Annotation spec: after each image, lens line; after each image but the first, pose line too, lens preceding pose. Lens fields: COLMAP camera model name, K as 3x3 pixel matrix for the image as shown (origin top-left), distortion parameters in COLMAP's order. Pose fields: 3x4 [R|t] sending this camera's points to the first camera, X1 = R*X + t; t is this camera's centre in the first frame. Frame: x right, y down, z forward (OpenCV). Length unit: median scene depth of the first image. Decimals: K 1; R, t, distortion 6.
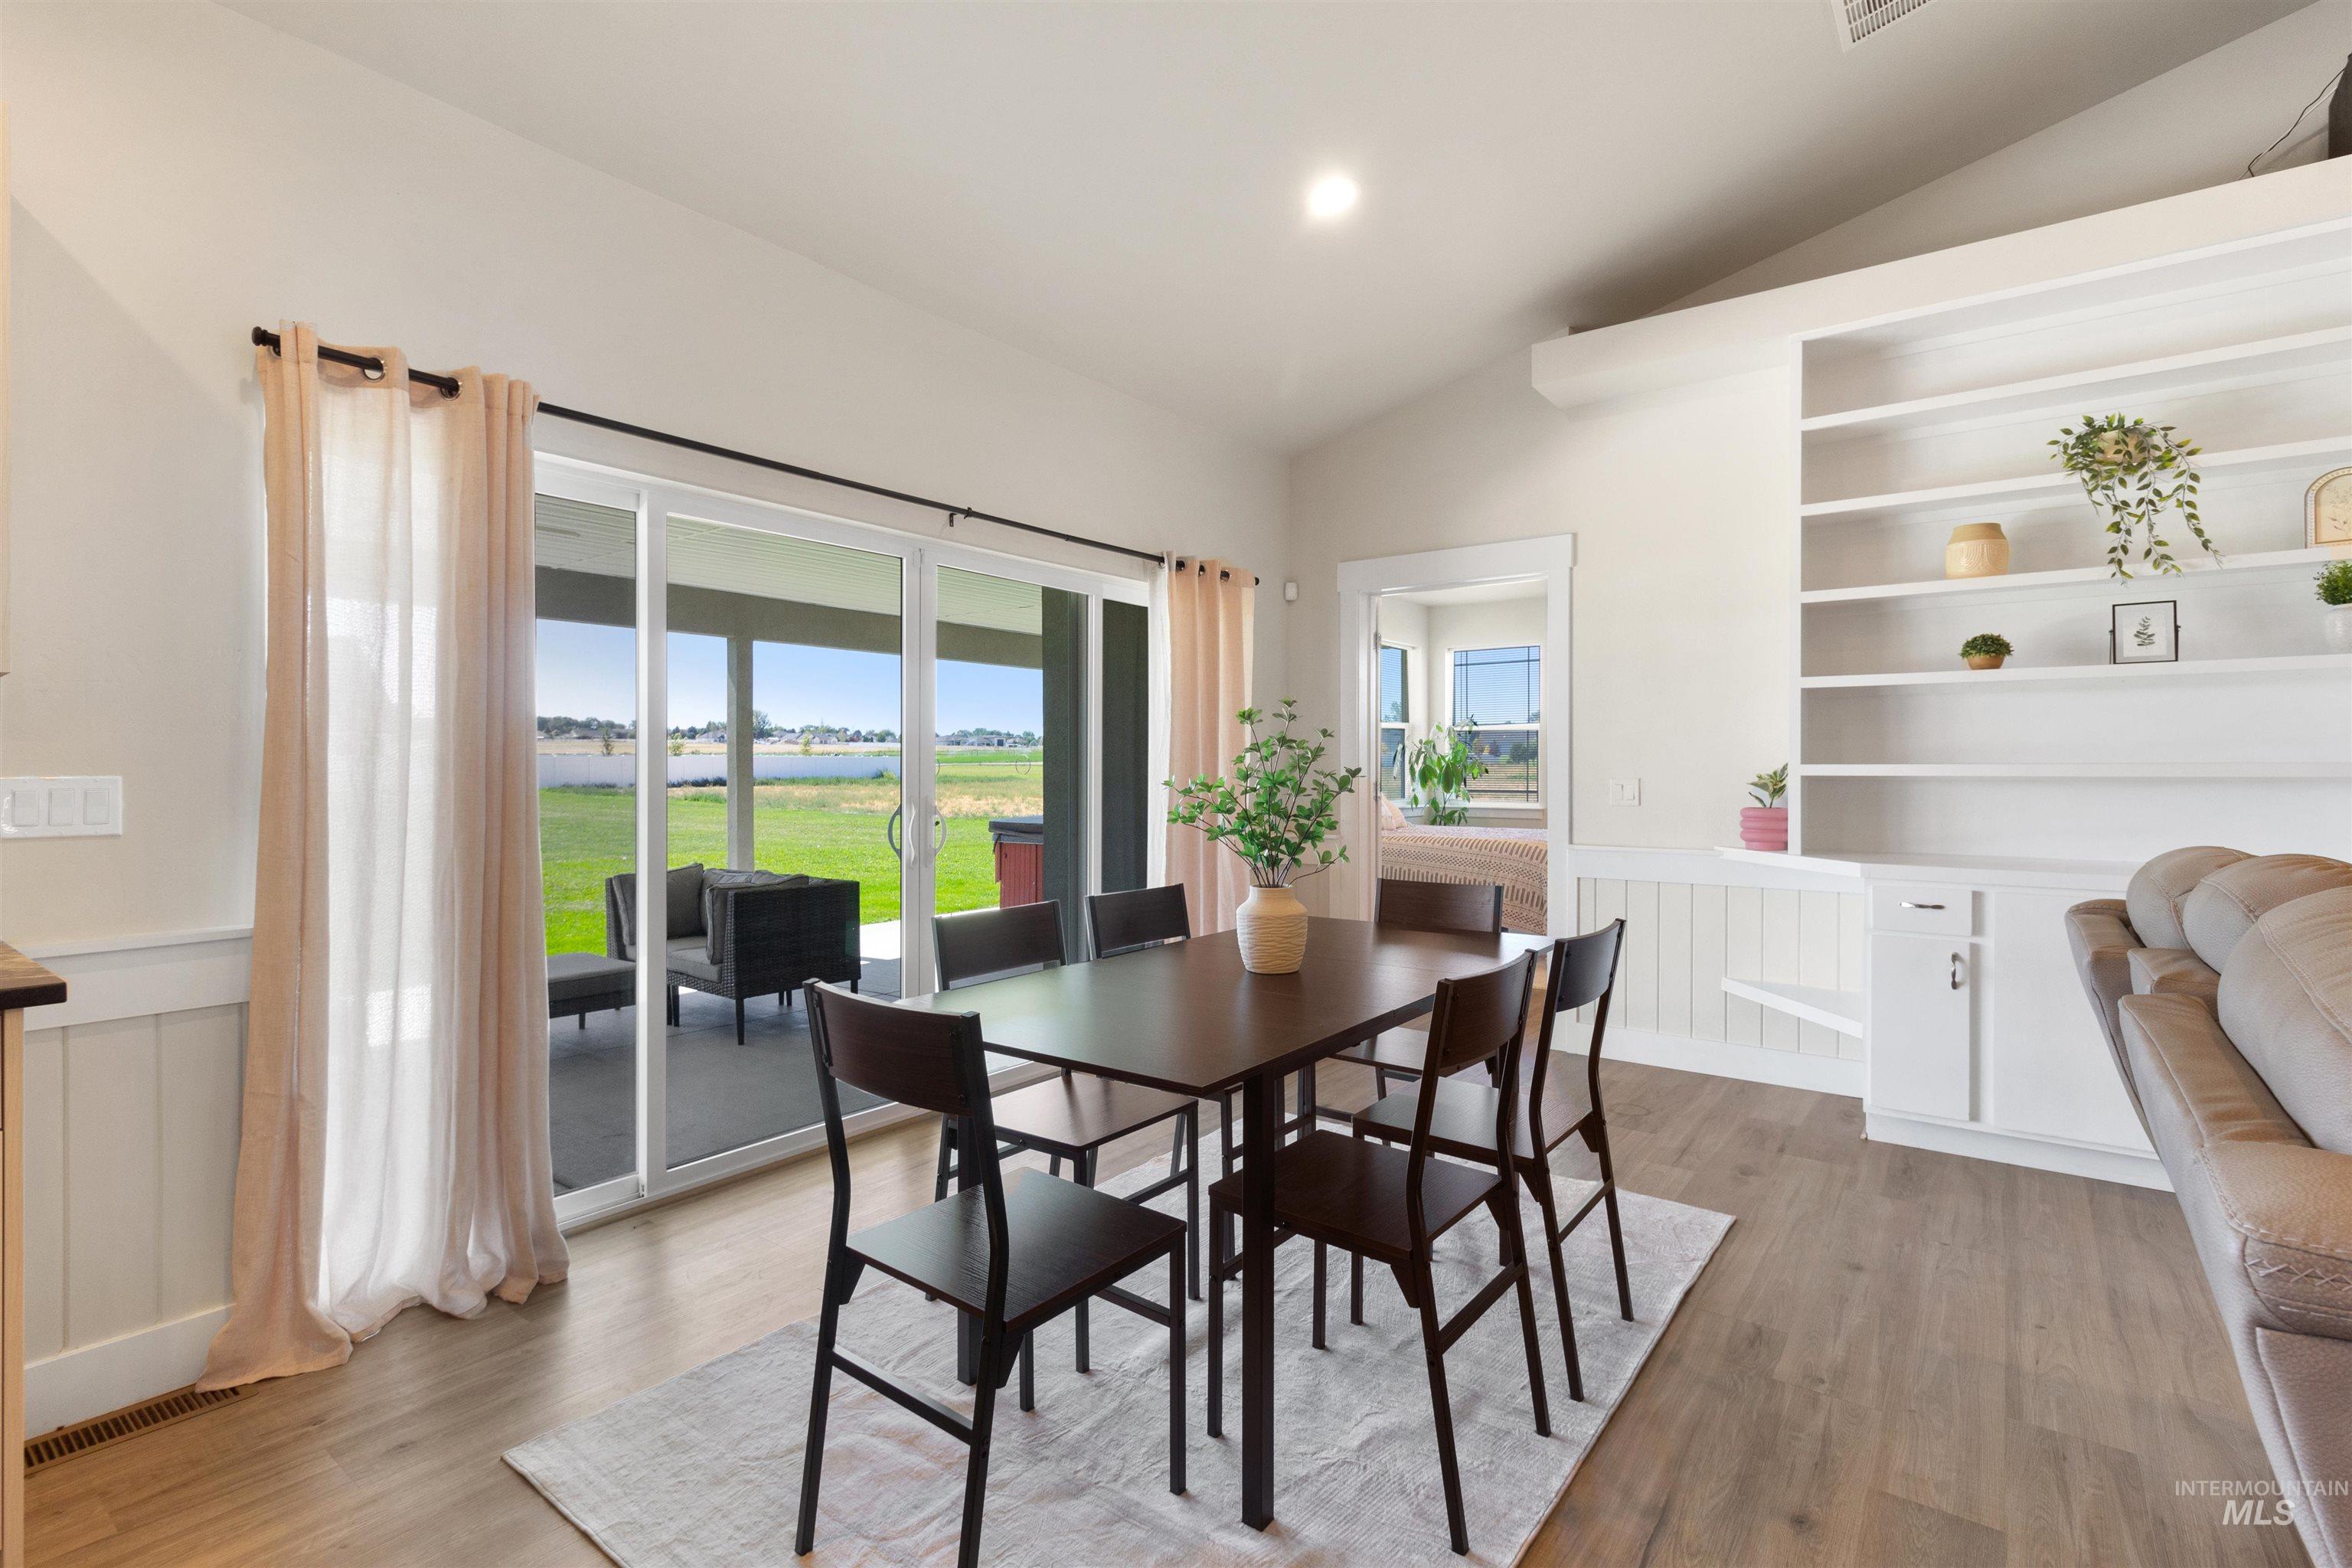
lens RADIAL K [[1087.1, 0, 1180.4], [0, 1087.1, 758.7], [0, 0, 1]] dist [-0.000327, -0.000152]
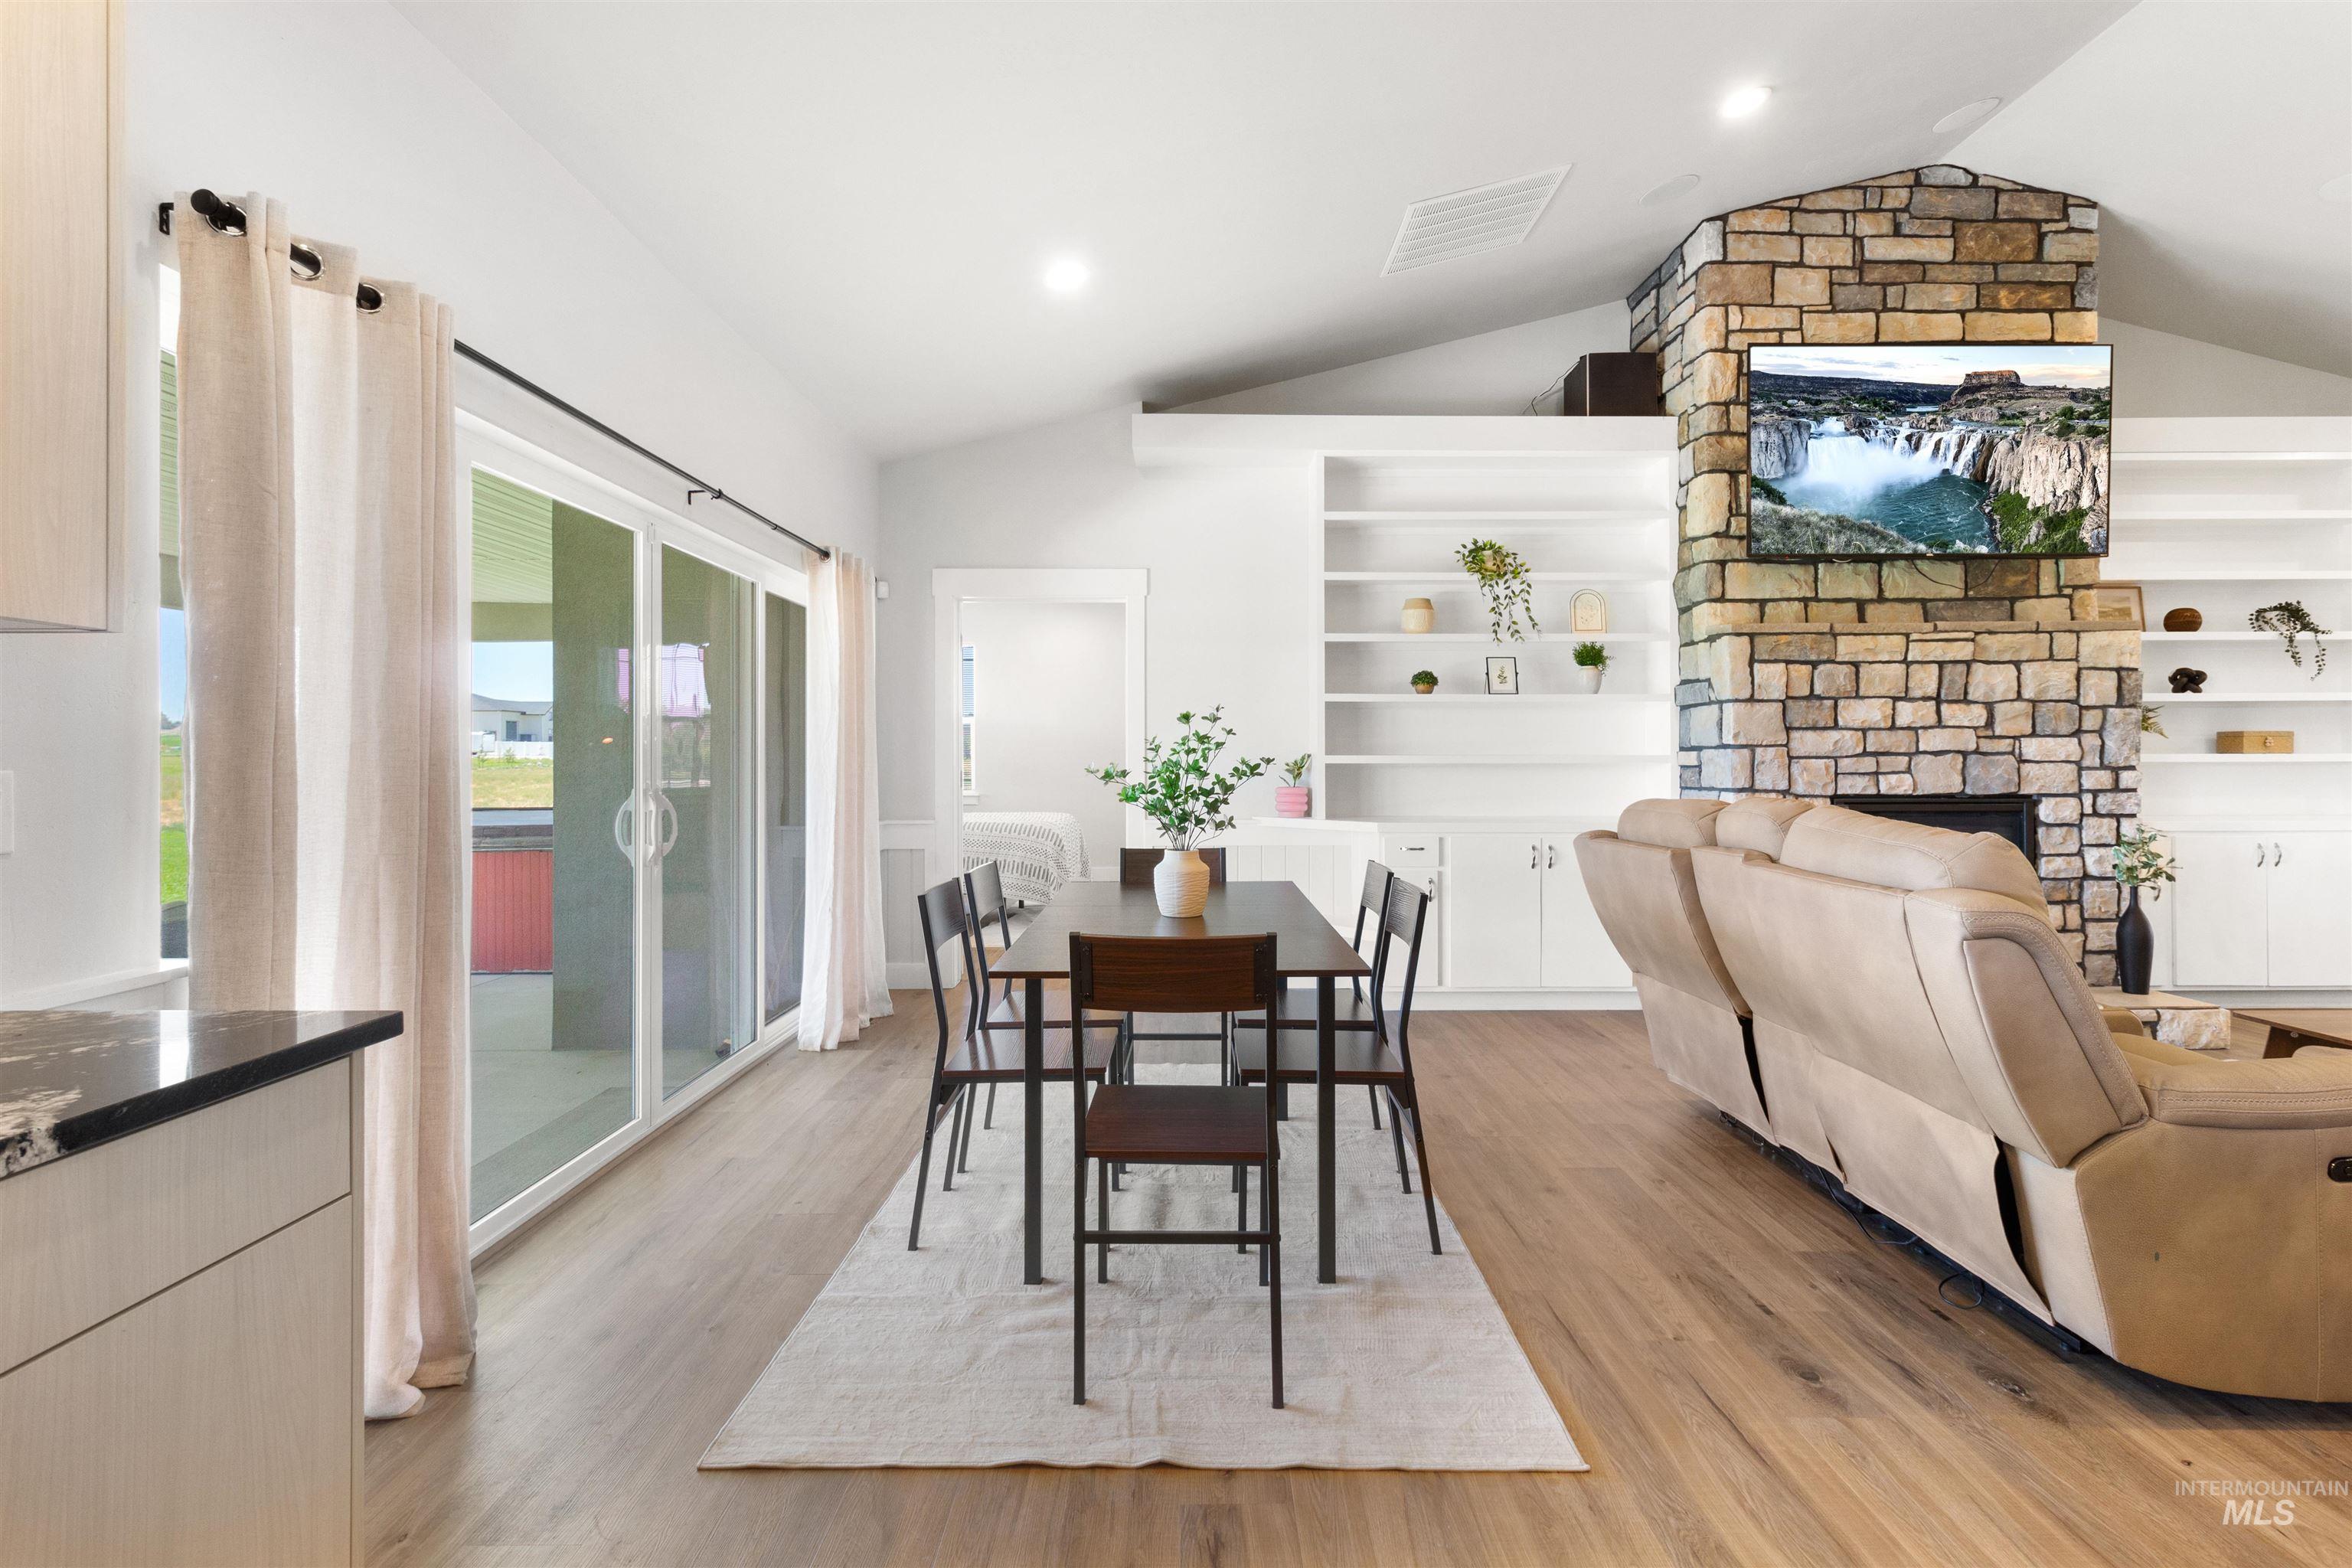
lens RADIAL K [[1099.3, 0, 1180.3], [0, 1099.3, 729.3], [0, 0, 1]] dist [-0.001391, -0.000369]
pose [[0.796978, 0.015185, 0.603818, -0.470047], [-0.004643, 0.999808, -0.019016, -0.000843], [-0.603991, 0.012352, 0.796895, -0.027037]]
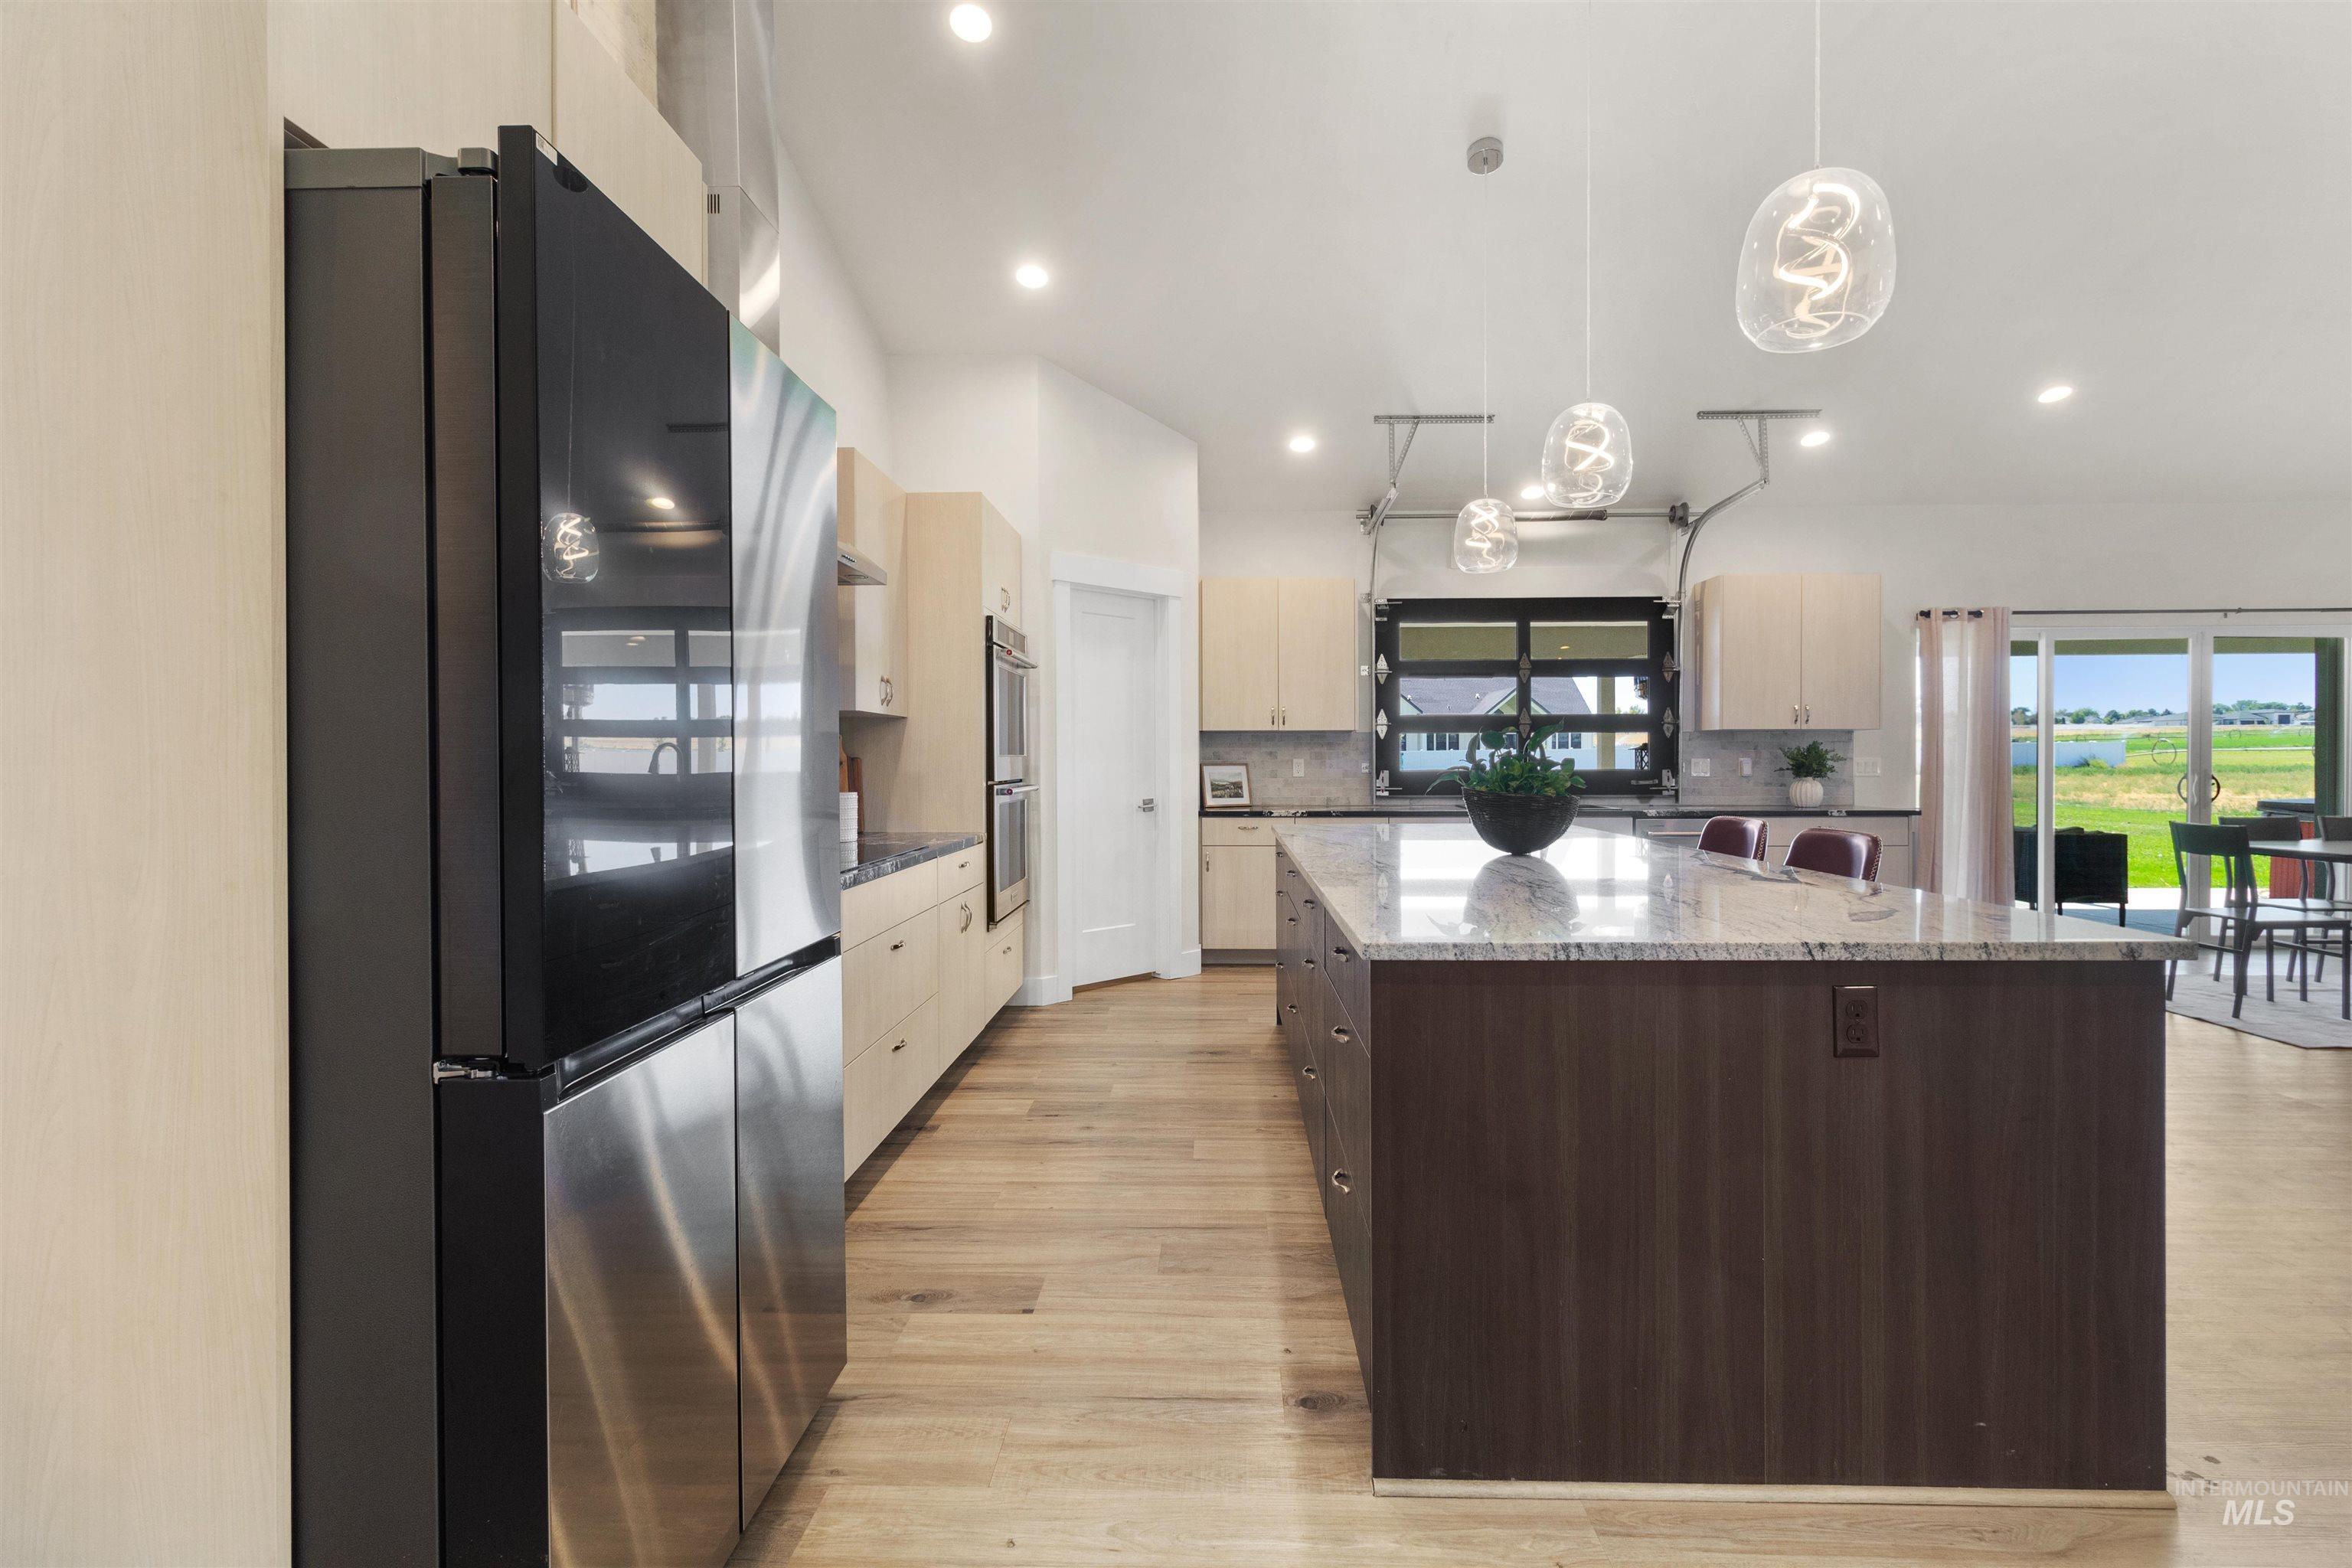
lens RADIAL K [[1087.1, 0, 1180.4], [0, 1087.1, 758.7], [0, 0, 1]] dist [-0.000327, -0.000152]
pose [[0.575448, 0.000462, -0.817838, 0.278464], [0.008528, 0.999942, 0.006566, -0.007901], [0.817794, -0.010752, 0.575411, -1.522670]]
